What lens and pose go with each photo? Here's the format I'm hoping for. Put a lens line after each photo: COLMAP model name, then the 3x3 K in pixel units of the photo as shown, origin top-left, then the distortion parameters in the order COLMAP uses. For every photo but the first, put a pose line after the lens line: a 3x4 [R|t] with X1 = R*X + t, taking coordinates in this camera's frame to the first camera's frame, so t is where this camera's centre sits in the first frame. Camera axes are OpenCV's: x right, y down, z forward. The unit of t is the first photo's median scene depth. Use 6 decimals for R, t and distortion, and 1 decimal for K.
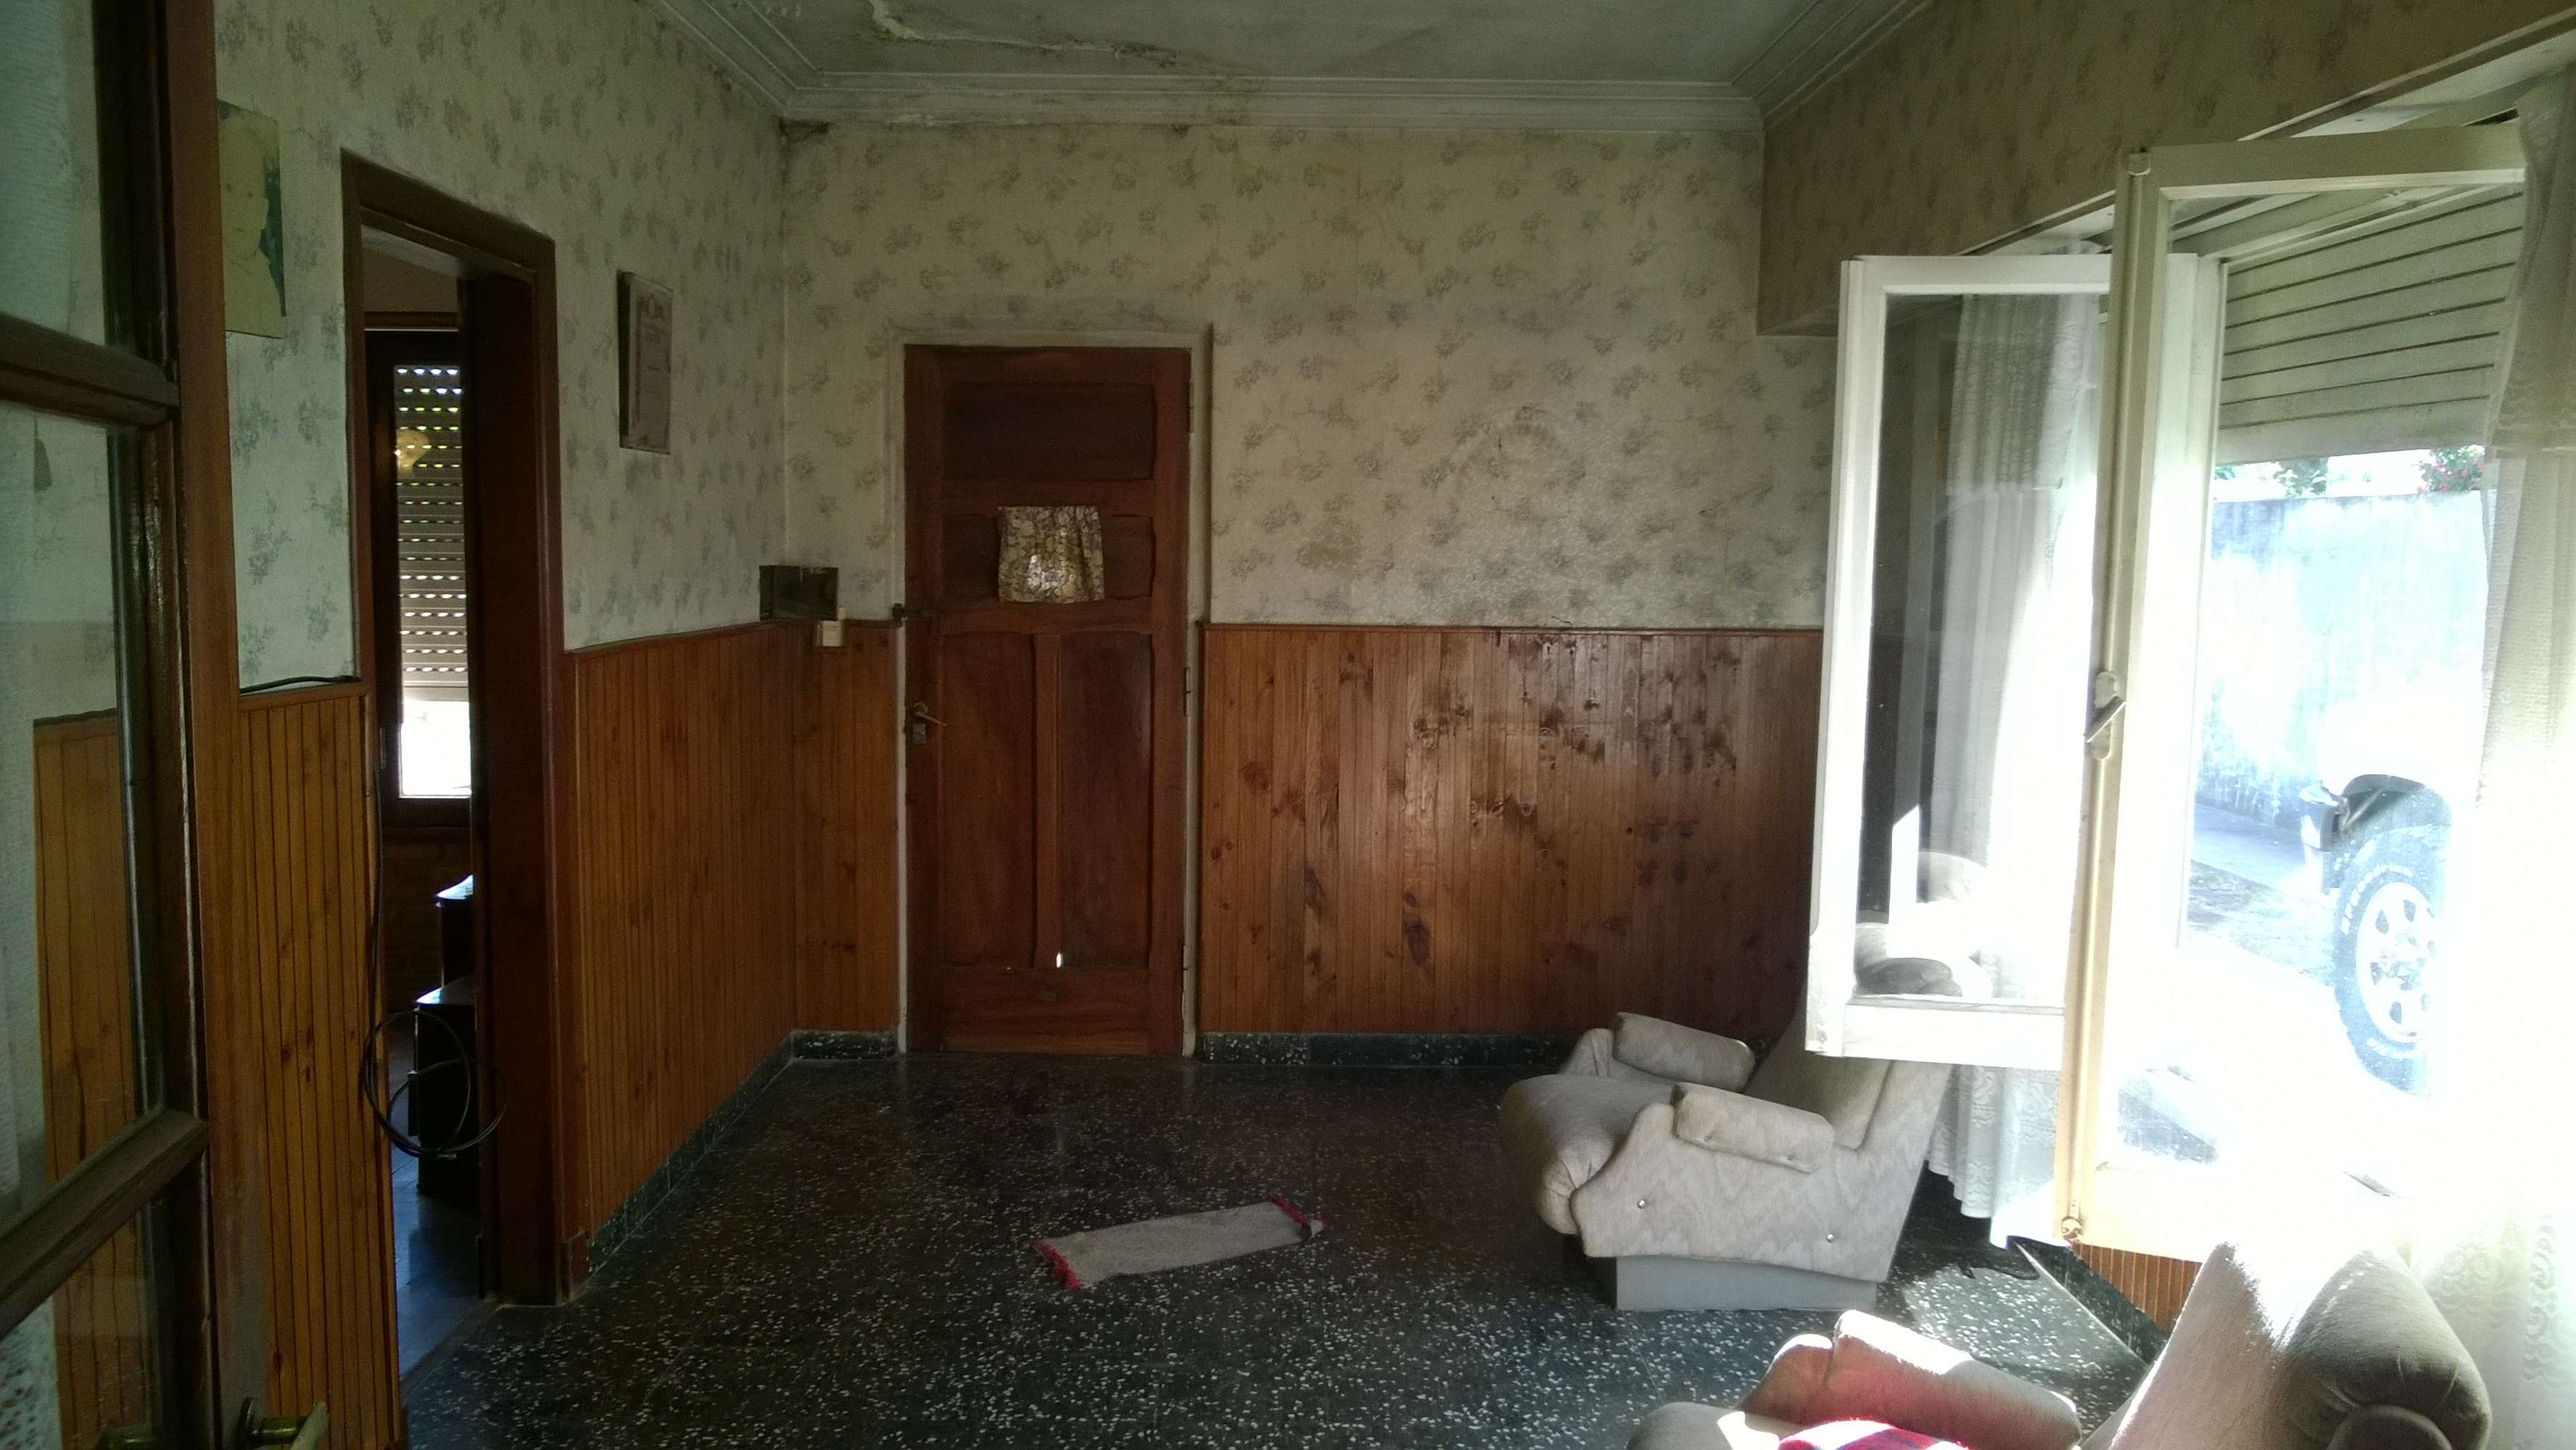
lens RADIAL K [[1980.1, 0, 1298.9], [0, 1980.1, 737.0], [0, 0, 1]] dist [0.009176, -0.038632]
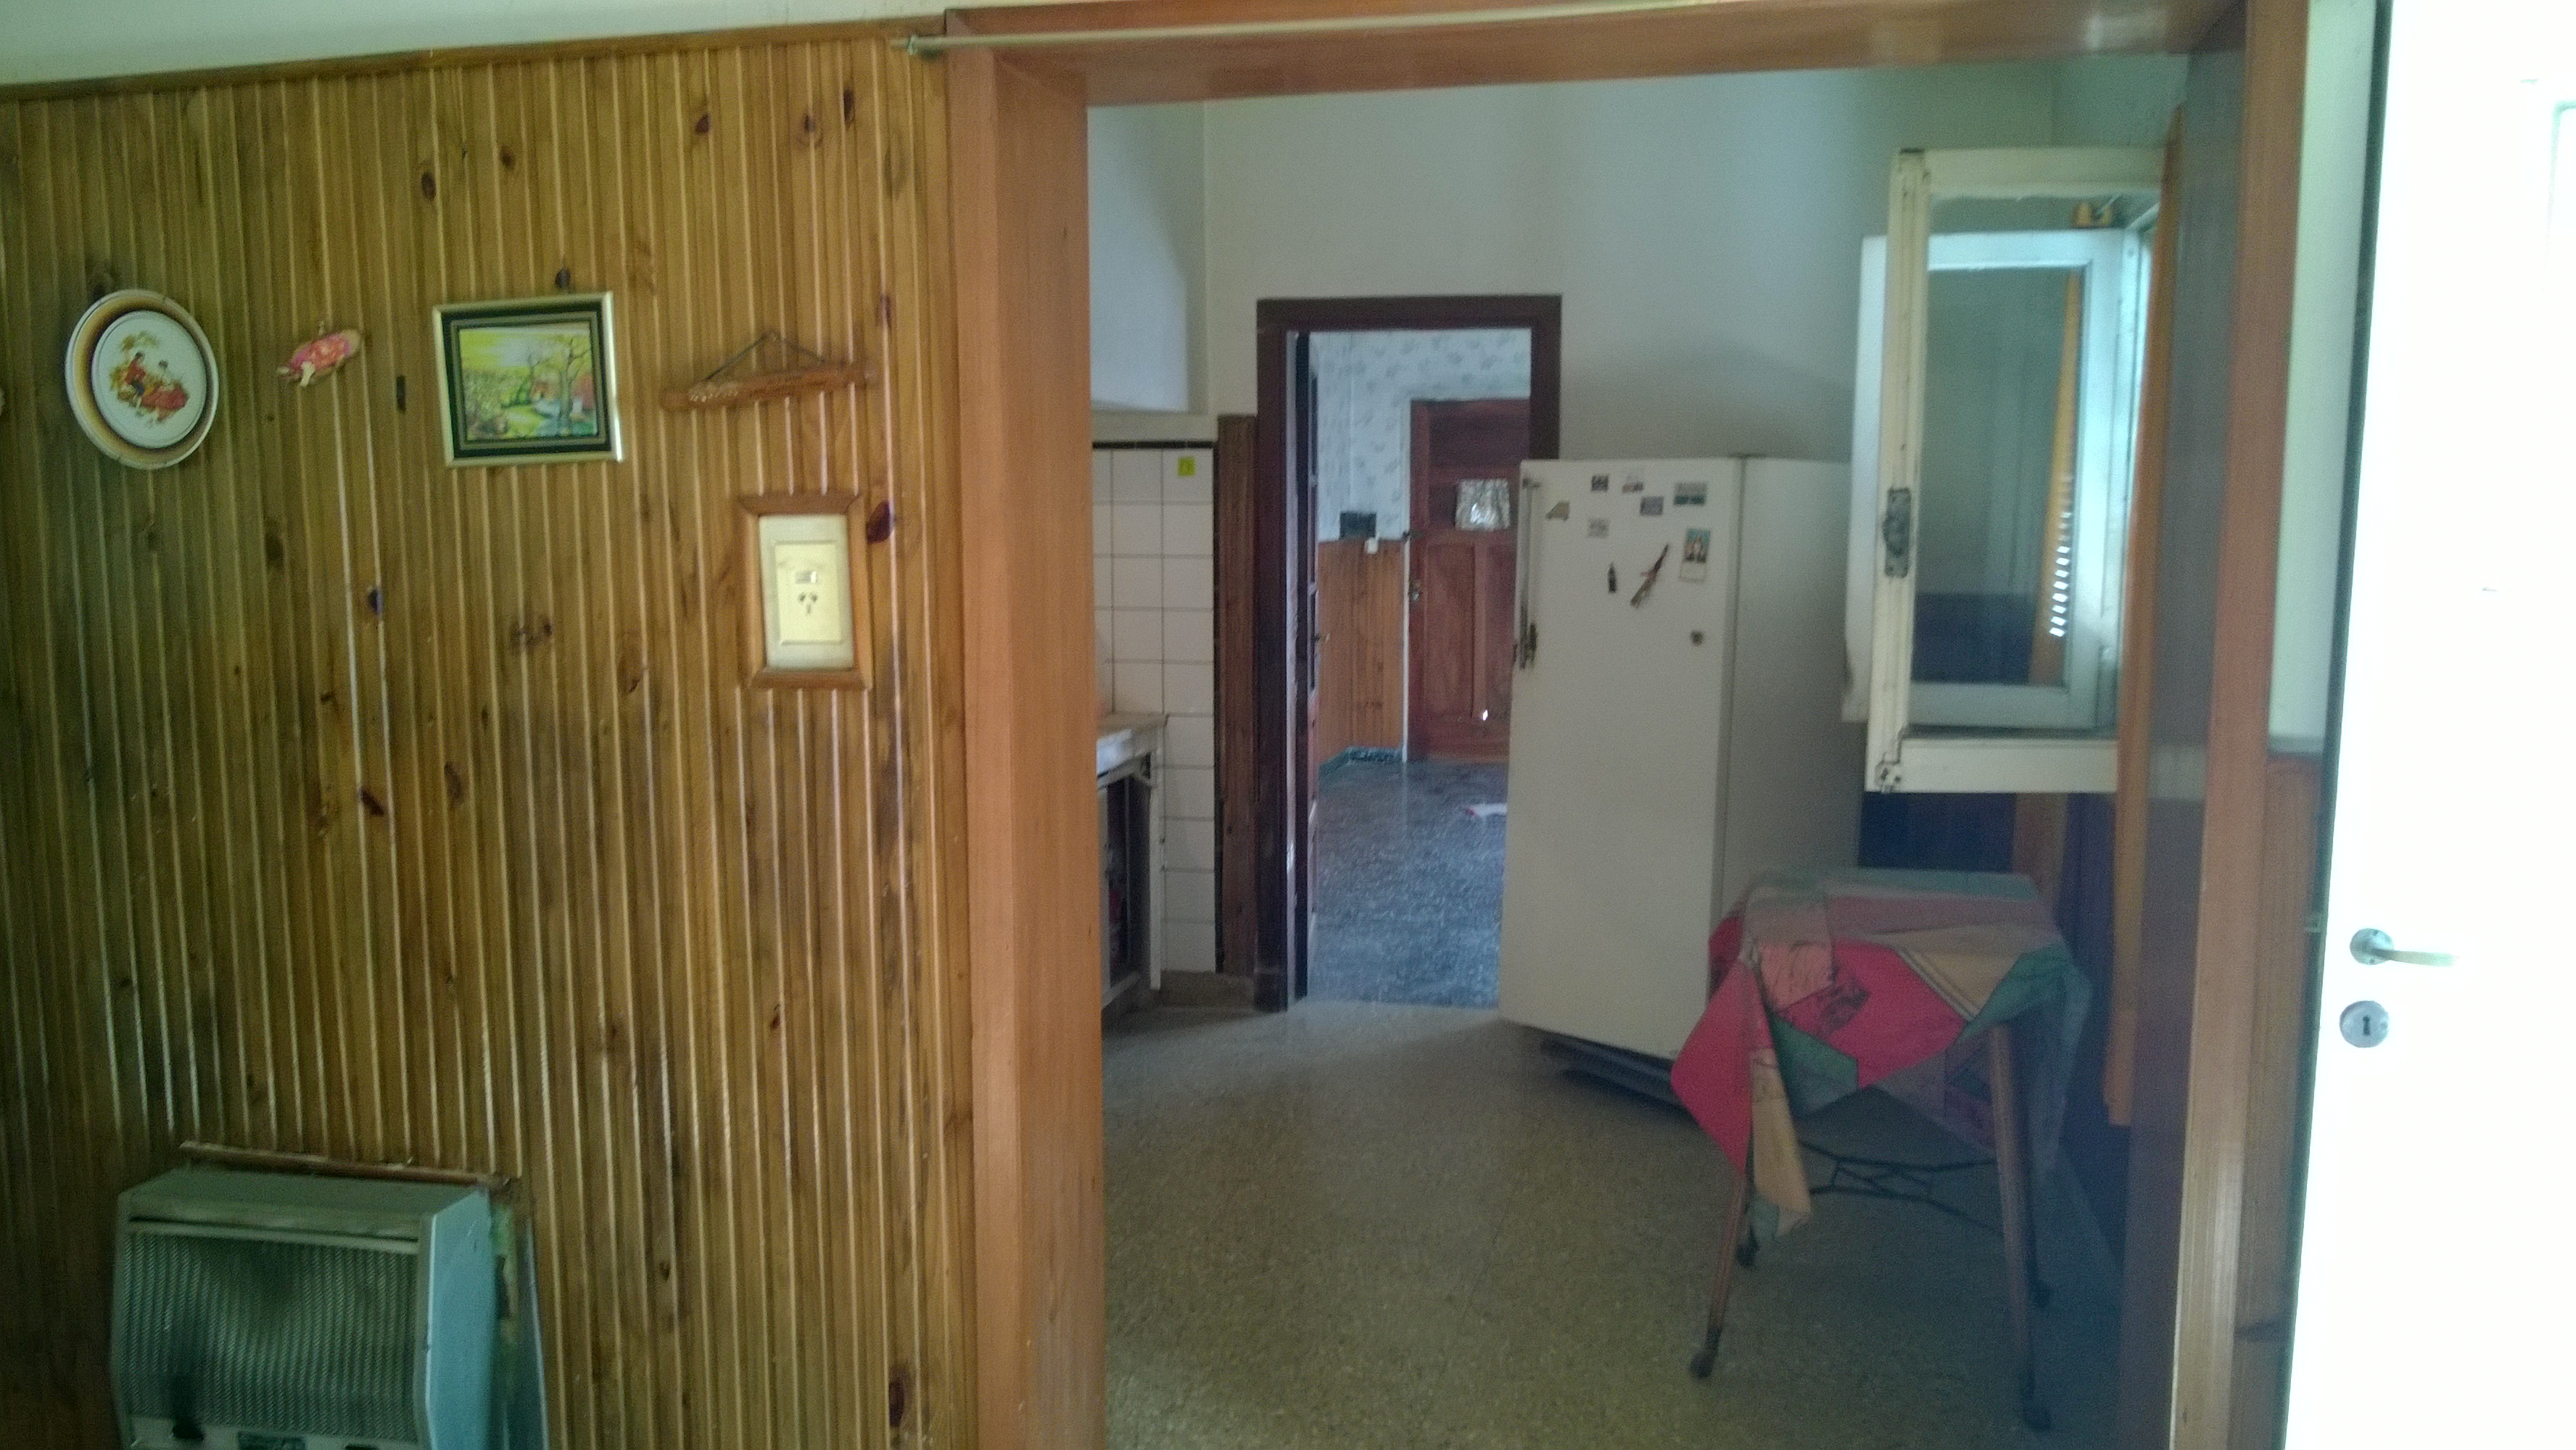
lens RADIAL K [[1980.1, 0, 1286.0], [0, 1980.1, 734.3], [0, 0, 1]] dist [0.009176, -0.038632]
pose [[0.967895, 0.018093, -0.250704, 0.182704], [-0.009903, 0.999377, 0.033890, 0.070564], [0.251161, -0.030319, 0.967470, -0.954873]]
